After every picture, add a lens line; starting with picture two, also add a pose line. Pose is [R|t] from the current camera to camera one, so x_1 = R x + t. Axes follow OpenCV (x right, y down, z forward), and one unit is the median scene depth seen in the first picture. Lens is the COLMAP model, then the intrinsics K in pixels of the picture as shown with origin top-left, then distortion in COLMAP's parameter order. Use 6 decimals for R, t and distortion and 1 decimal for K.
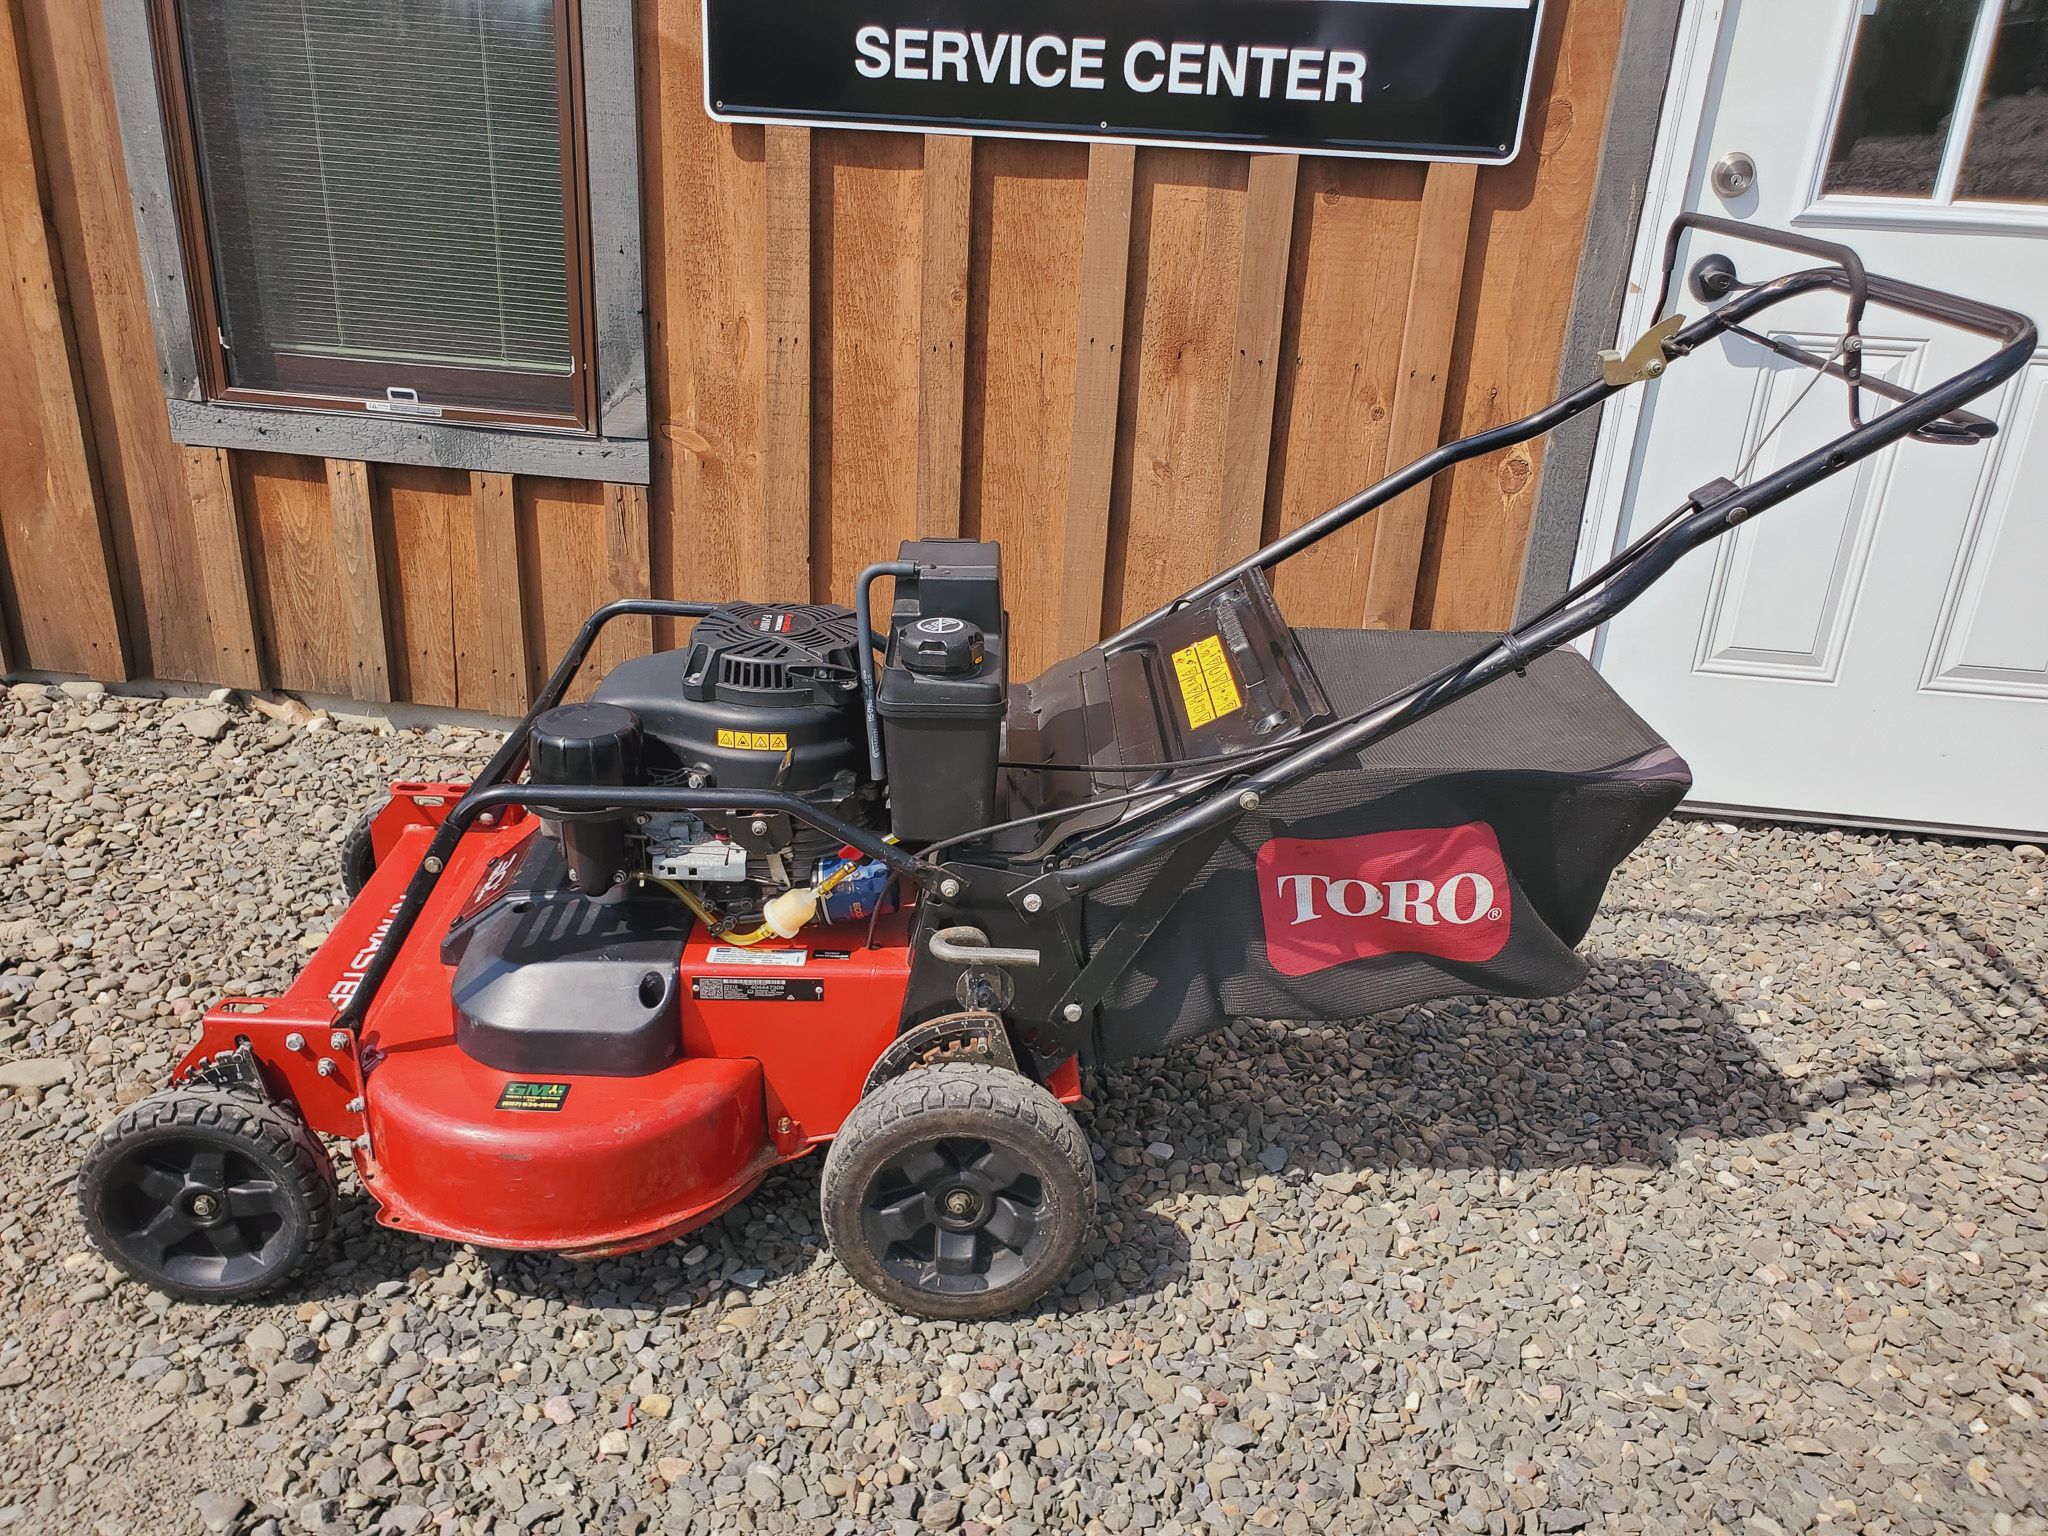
lens RADIAL K [[1552.2, 0, 1024.0], [0, 1552.2, 768.0], [0, 0, 1]] dist [-0.003692, -0.001780]
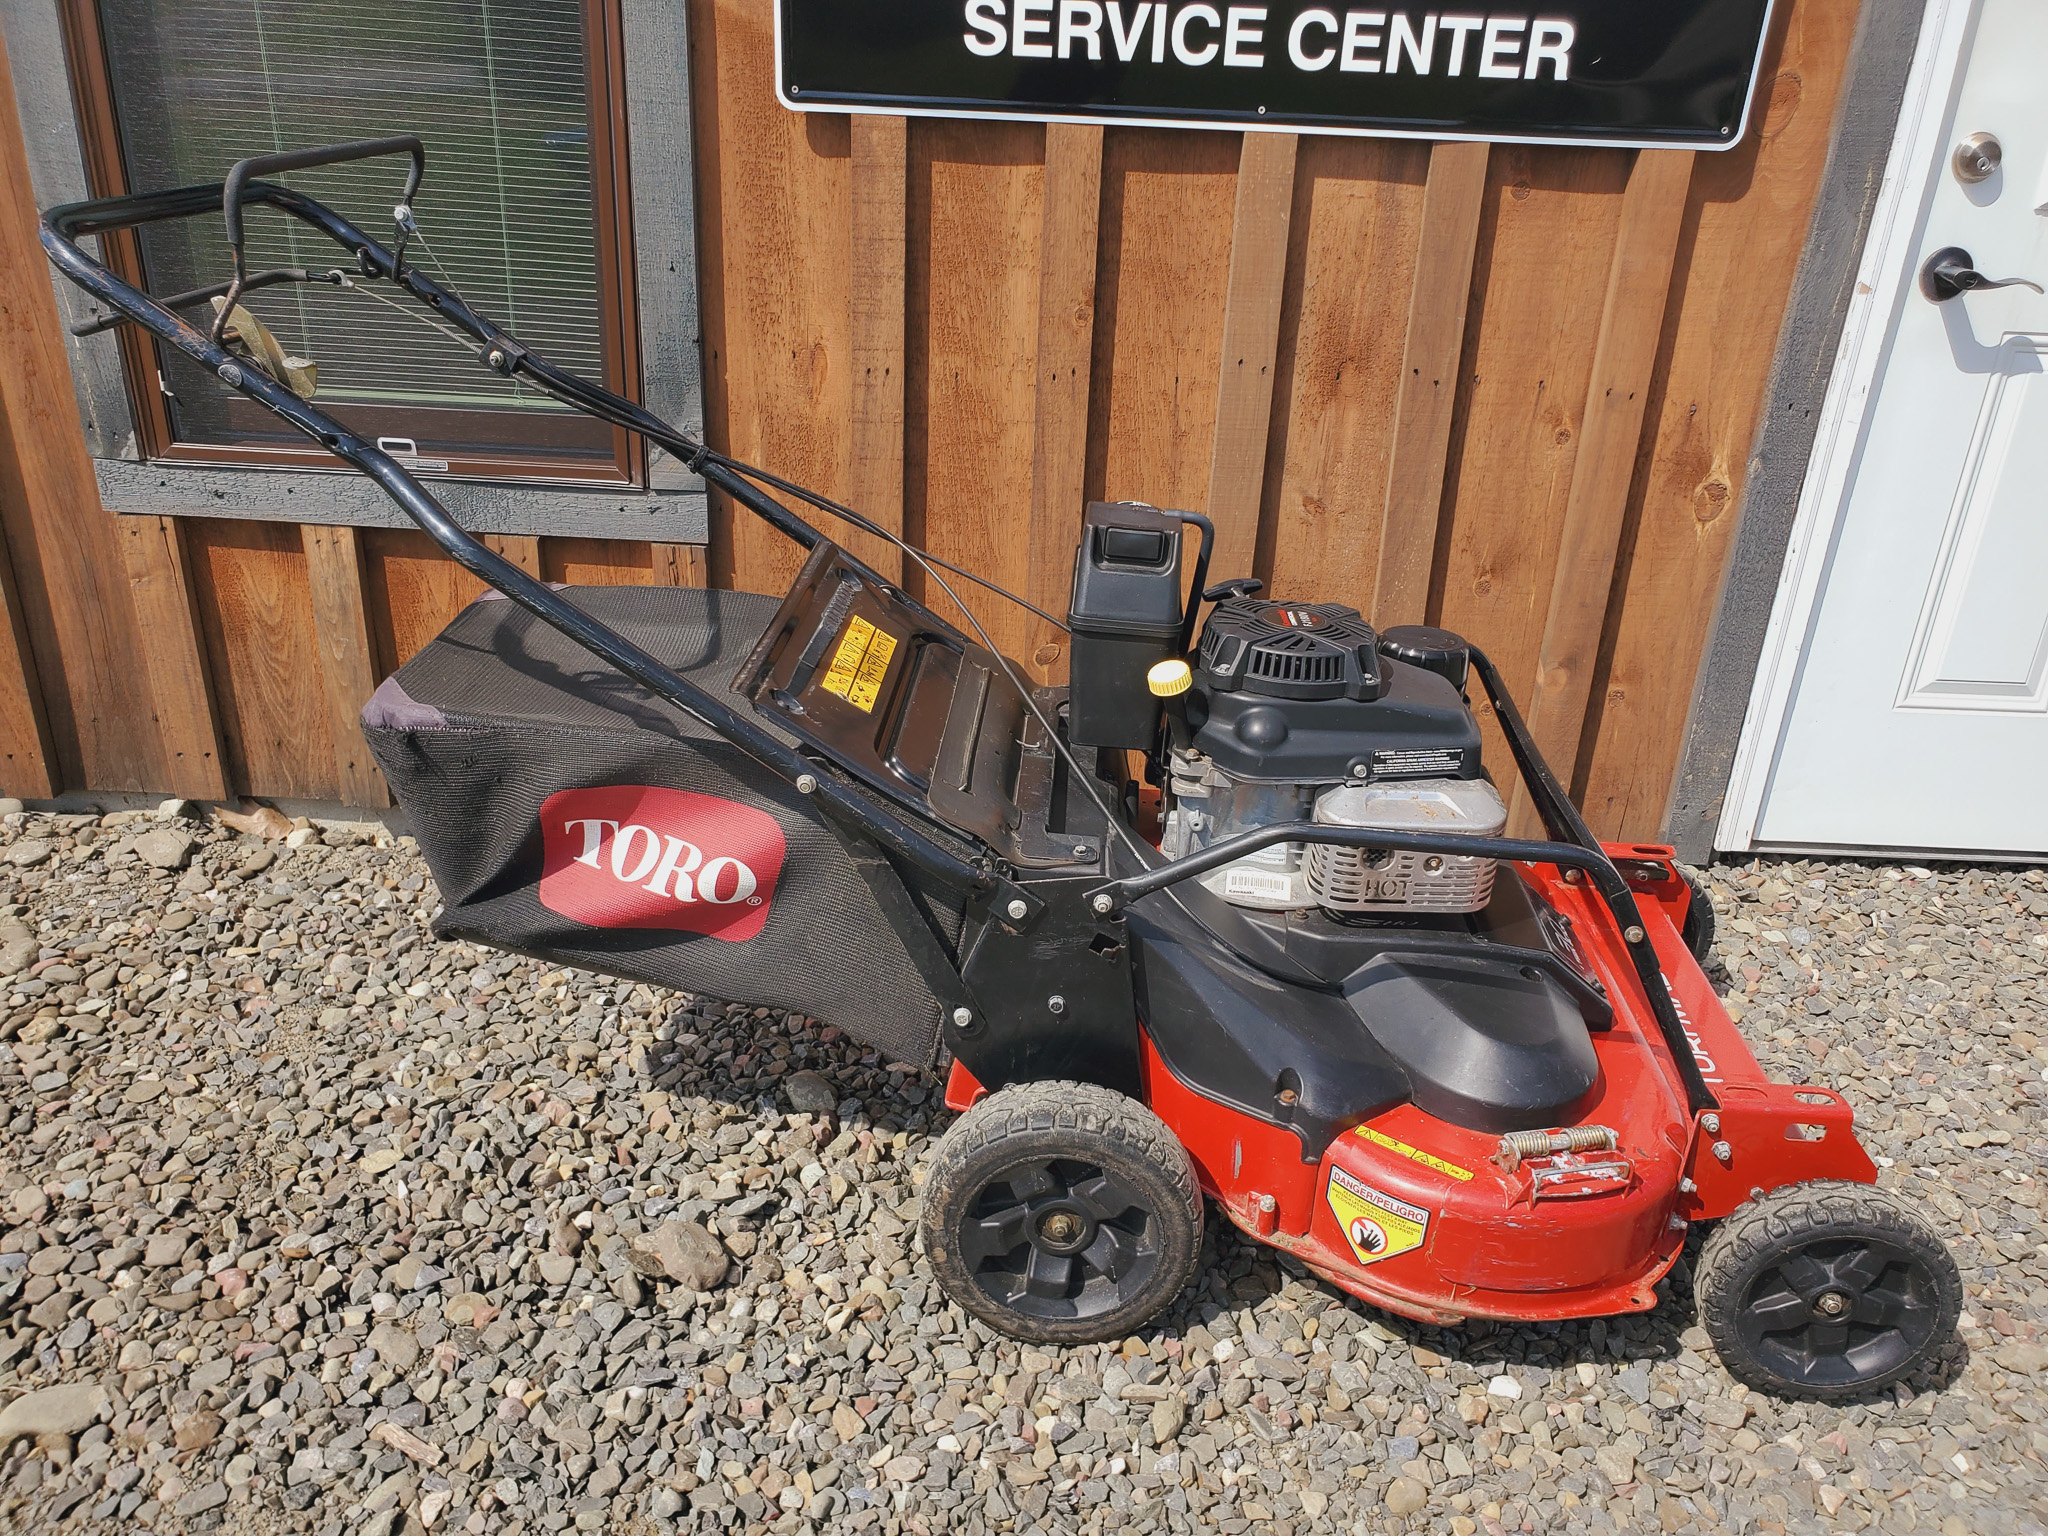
lens RADIAL K [[1556.5, 0, 1026.9], [0, 1556.5, 752.7], [0, 0, 1]] dist [0.001526, 0.007690]
pose [[0.994570, -0.051662, 0.090341, -0.162962], [0.048895, 0.998272, 0.032587, -0.095469], [-0.091868, -0.027993, 0.995378, 0.152435]]
